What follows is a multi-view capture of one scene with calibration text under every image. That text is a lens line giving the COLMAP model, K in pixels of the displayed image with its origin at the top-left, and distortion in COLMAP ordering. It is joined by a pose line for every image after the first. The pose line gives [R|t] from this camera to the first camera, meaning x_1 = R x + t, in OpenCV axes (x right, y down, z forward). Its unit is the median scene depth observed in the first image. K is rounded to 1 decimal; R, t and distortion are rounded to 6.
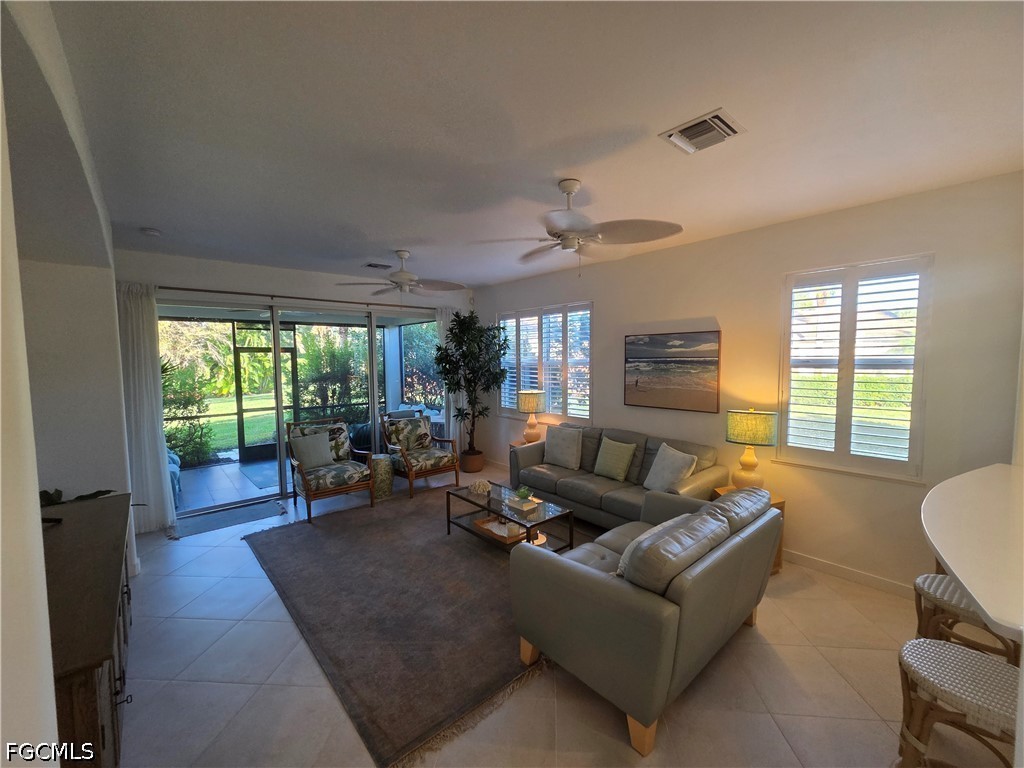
lens RADIAL K [[420.8, 0, 513.5], [0, 420.8, 383.1], [0, 0, 1]] dist [0.004009, -0.000044]
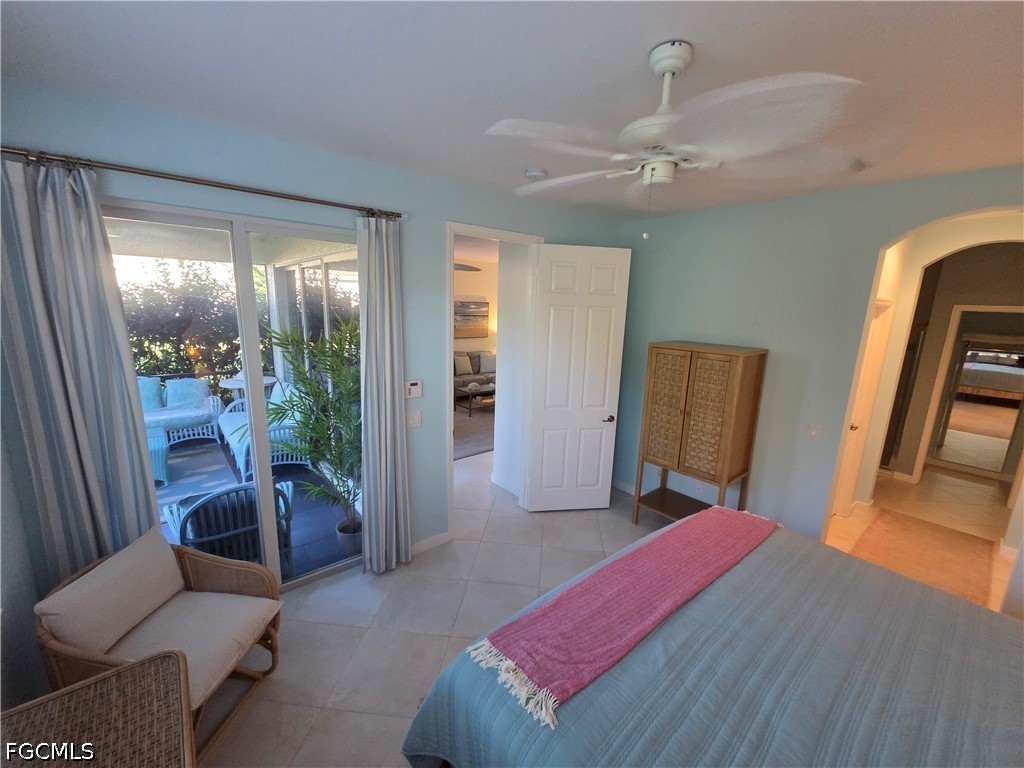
lens RADIAL K [[420.8, 0, 510.5], [0, 420.8, 388.7], [0, 0, 1]] dist [0.004009, -0.000044]
pose [[0.028037, -0.196913, 0.980020, -1.633471], [0.025856, 0.980220, 0.196214, -0.091513], [-0.999272, 0.019838, 0.032574, 0.668086]]
